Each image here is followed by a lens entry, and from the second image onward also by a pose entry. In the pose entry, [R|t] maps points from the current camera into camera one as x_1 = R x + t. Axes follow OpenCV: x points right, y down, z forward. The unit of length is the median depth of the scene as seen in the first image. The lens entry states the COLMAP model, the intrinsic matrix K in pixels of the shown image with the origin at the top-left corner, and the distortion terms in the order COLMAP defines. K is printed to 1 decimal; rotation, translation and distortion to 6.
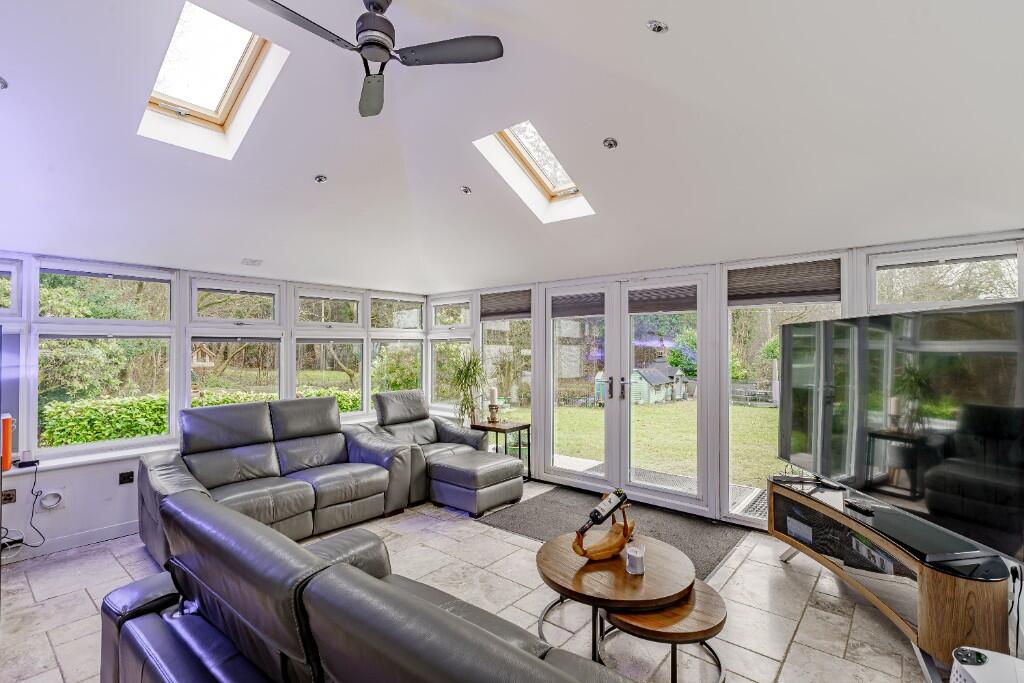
lens RADIAL K [[473.9, 0, 514.9], [0, 473.9, 335.1], [0, 0, 1]] dist [0.016662, -0.000169]
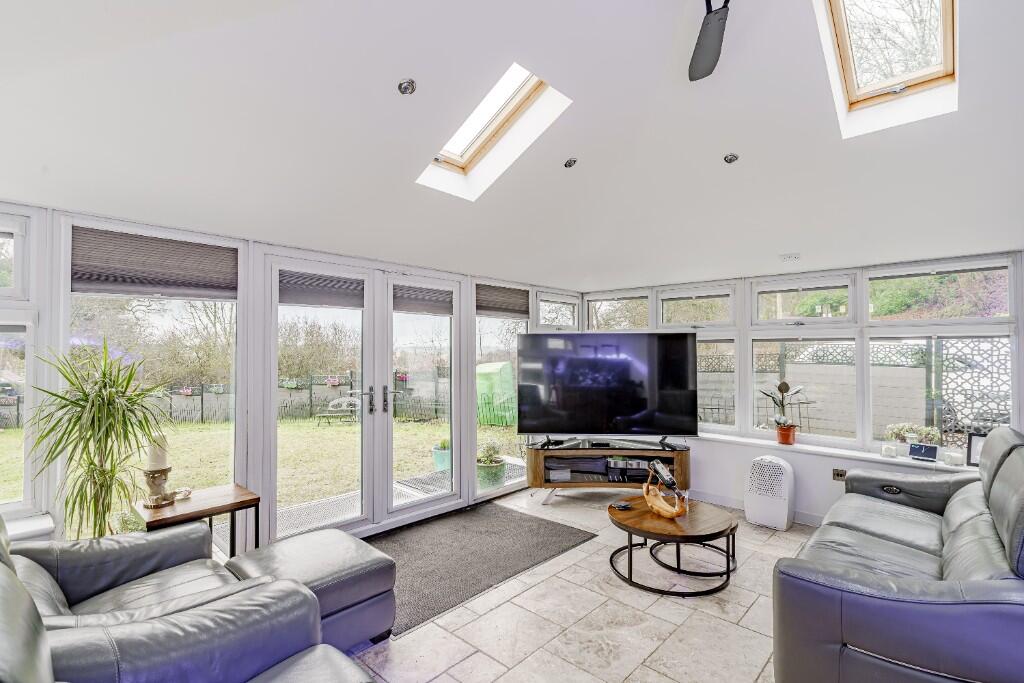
lens RADIAL K [[495.3, 0, 511.5], [0, 495.3, 338.9], [0, 0, 1]] dist [-0.001445, -0.000563]
pose [[0.039313, 0.021168, 0.999003, -0.635376], [-0.032696, 0.999267, -0.019887, 0.015808], [-0.998692, -0.031882, 0.039977, 0.747869]]
